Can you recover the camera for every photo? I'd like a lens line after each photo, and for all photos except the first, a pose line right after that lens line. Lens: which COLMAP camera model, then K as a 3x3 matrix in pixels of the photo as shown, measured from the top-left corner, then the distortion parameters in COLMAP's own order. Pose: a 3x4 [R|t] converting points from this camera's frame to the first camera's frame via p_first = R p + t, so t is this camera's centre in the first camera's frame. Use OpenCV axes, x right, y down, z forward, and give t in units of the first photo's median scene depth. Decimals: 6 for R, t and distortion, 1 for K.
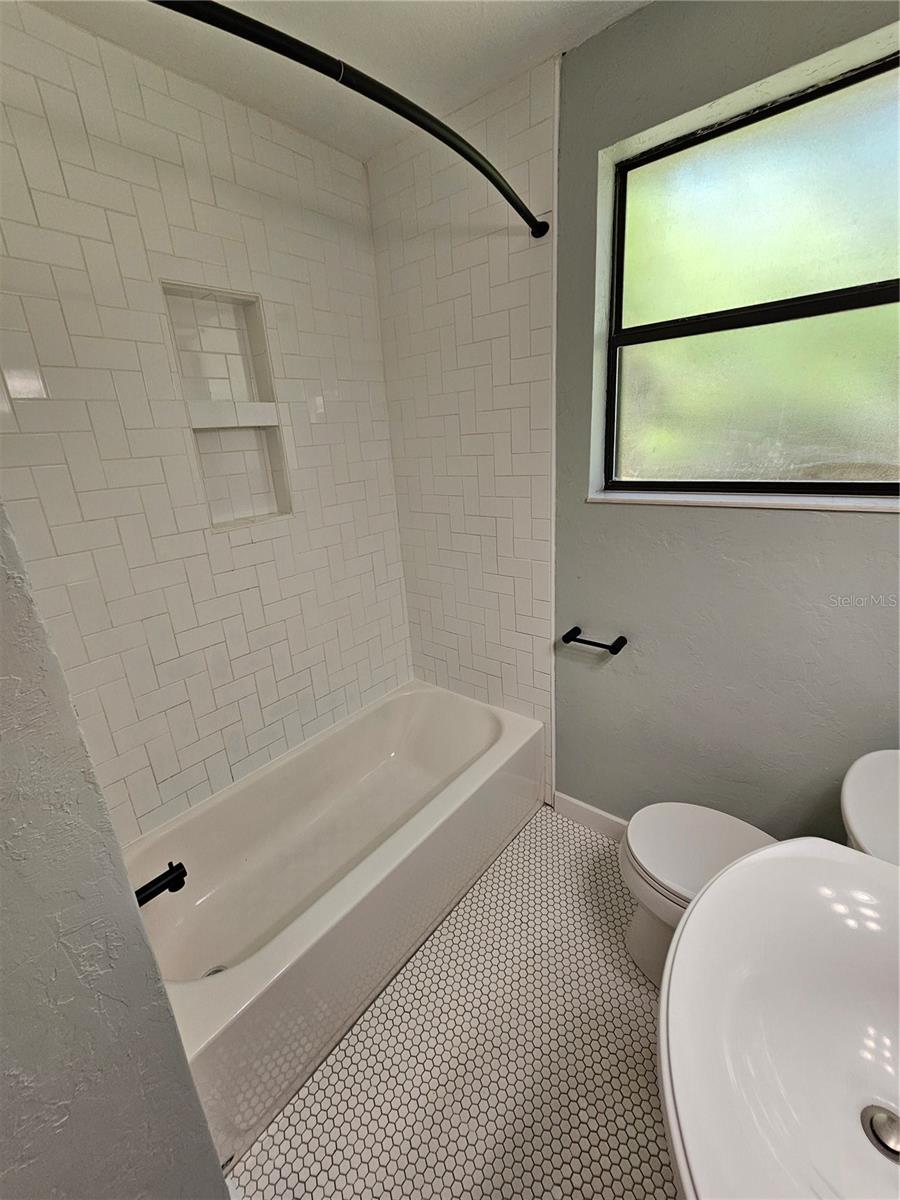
lens RADIAL K [[492.7, 0, 454.4], [0, 492.7, 590.7], [0, 0, 1]] dist [-0.002113, 0.001215]
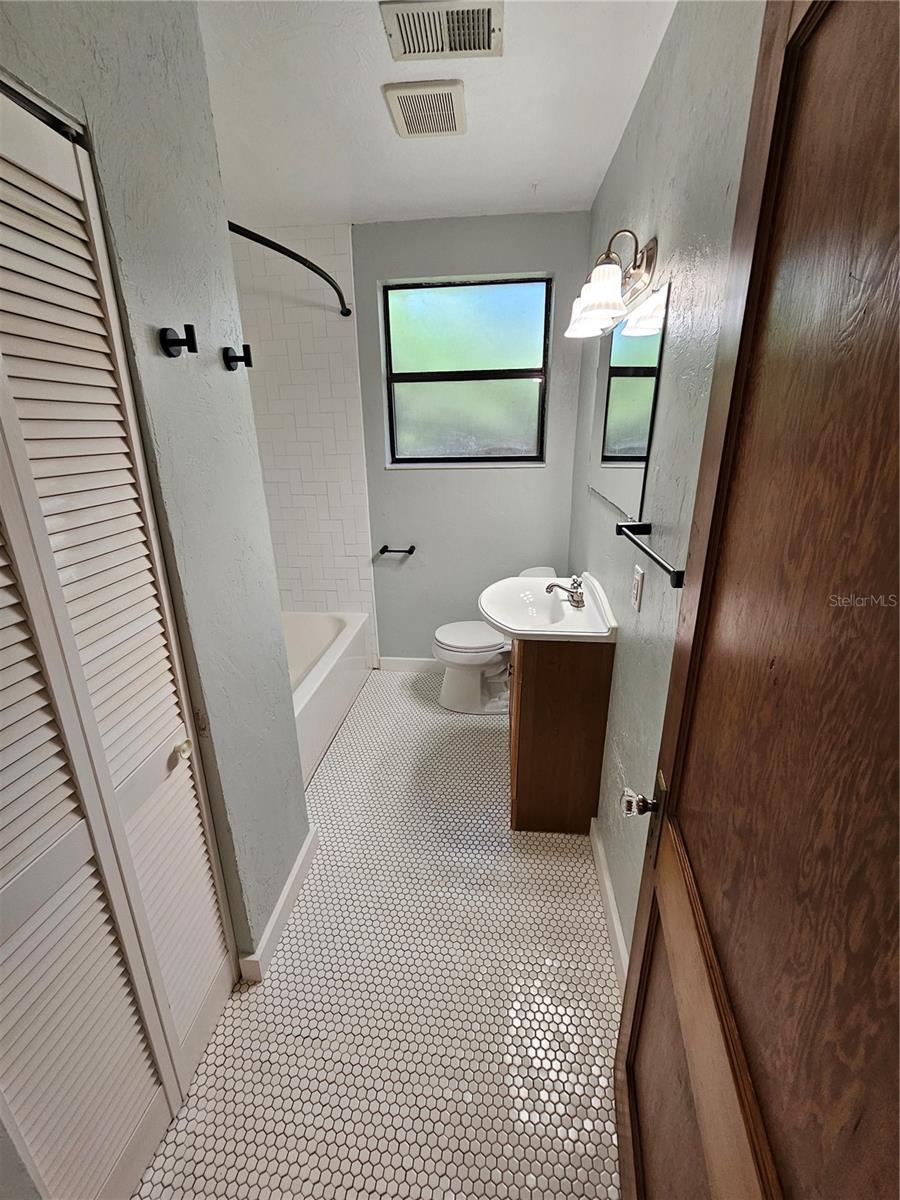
lens RADIAL K [[492.7, 0, 445.5], [0, 492.7, 597.4], [0, 0, 1]] dist [-0.002113, 0.001215]
pose [[0.839072, -0.130502, 0.528136, -0.530344], [0.133084, 0.990544, 0.033327, 0.237886], [-0.527492, 0.042323, 0.848505, -0.572313]]
